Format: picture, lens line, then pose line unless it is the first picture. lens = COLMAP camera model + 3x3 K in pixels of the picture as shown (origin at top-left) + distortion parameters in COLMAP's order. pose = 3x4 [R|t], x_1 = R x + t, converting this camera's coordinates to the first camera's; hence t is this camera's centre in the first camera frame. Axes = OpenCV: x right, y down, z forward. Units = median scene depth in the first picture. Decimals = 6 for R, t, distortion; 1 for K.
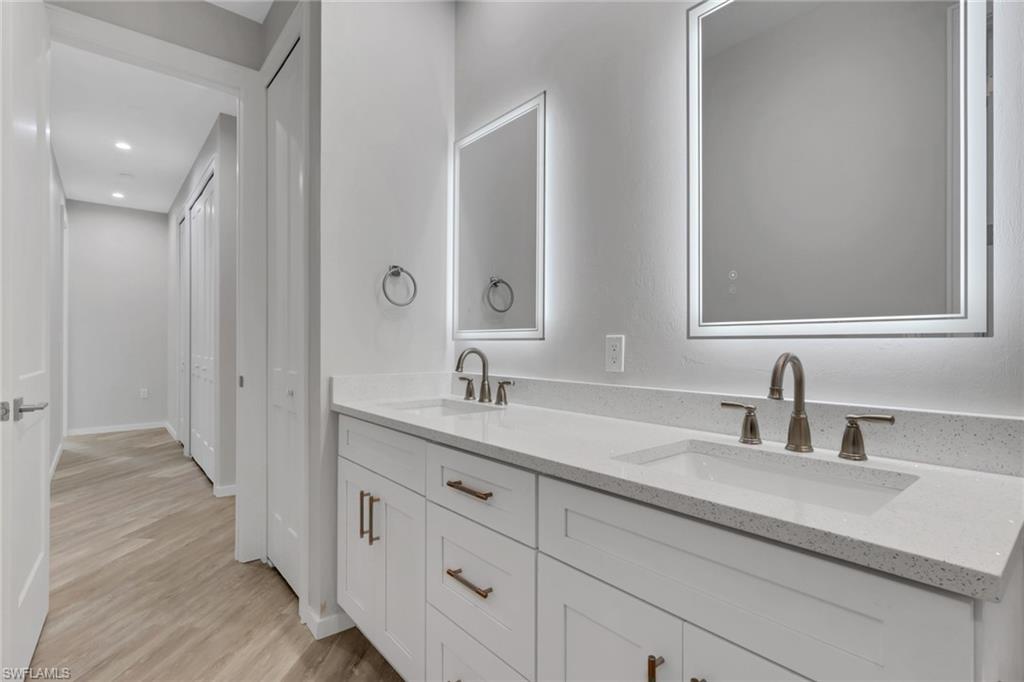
lens RADIAL K [[470.7, 0, 513.0], [0, 470.7, 348.8], [0, 0, 1]] dist [-0.001102, -0.000016]
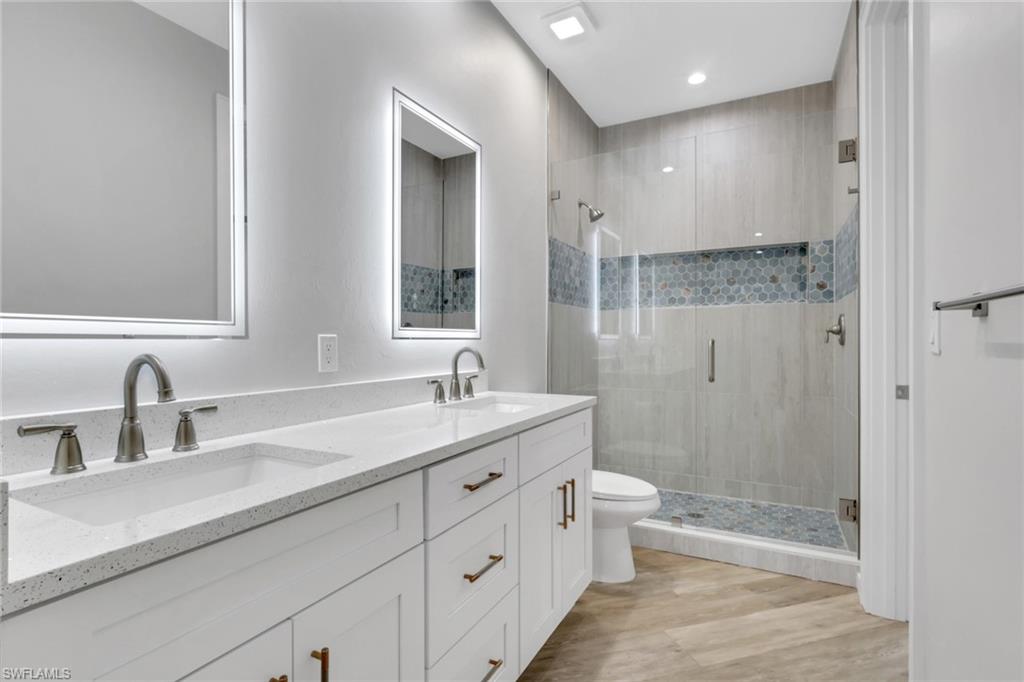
lens RADIAL K [[500.0, 0, 511.3], [0, 500.0, 338.4], [0, 0, 1]] dist [-0.001357, 0.000316]
pose [[-0.393957, 0.010195, 0.919072, -0.765904], [0.013645, 0.999893, -0.005243, -0.008991], [-0.919028, 0.010475, -0.394054, 0.924835]]
